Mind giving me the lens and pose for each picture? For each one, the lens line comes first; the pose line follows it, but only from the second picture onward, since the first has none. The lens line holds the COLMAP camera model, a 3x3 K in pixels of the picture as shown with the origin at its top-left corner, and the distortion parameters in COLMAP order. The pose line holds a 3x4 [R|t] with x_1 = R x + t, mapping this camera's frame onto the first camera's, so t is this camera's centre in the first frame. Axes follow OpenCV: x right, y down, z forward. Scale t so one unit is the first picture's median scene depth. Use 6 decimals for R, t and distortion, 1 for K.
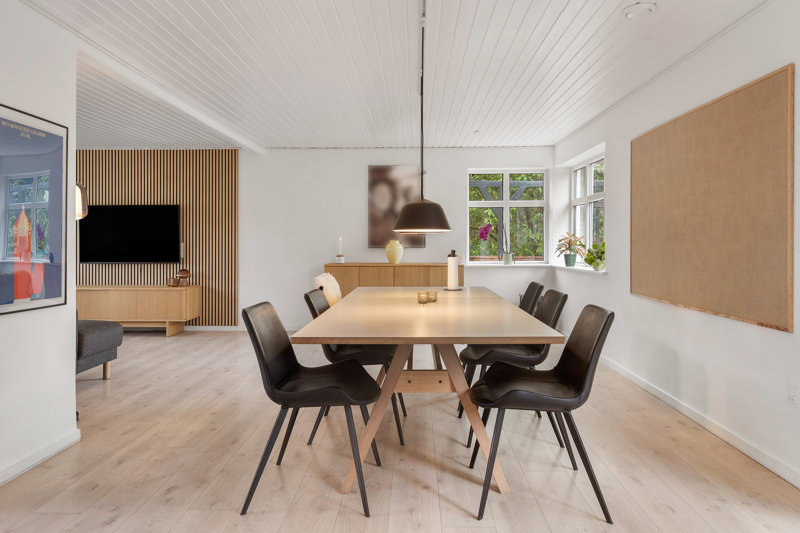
lens RADIAL K [[556.0, 0, 420.8], [0, 556.0, 243.2], [0, 0, 1]] dist [0.008807, -0.002934]
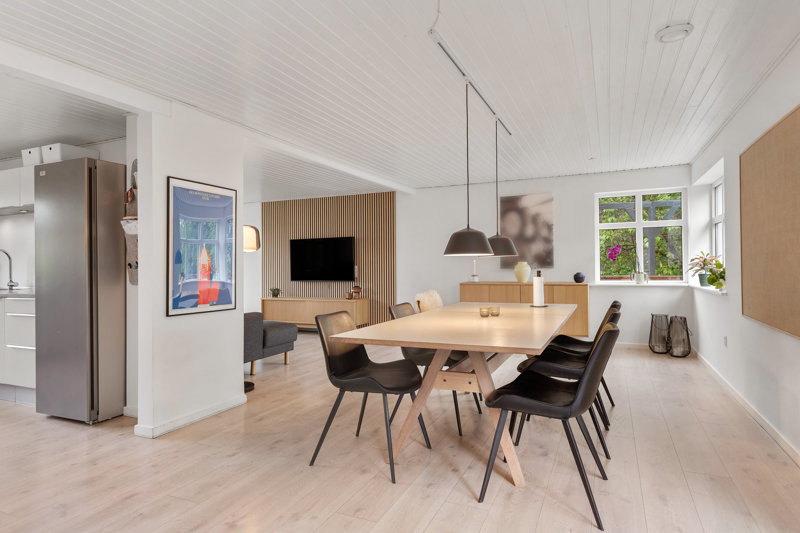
lens RADIAL K [[489.0, 0, 399.5], [0, 489.0, 255.2], [0, 0, 1]] dist [0.010316, 0.005319]
pose [[0.911873, -0.018368, -0.410060, 0.213152], [0.011033, 0.999734, -0.020247, -0.001797], [0.410323, 0.013939, 0.911834, -0.008956]]
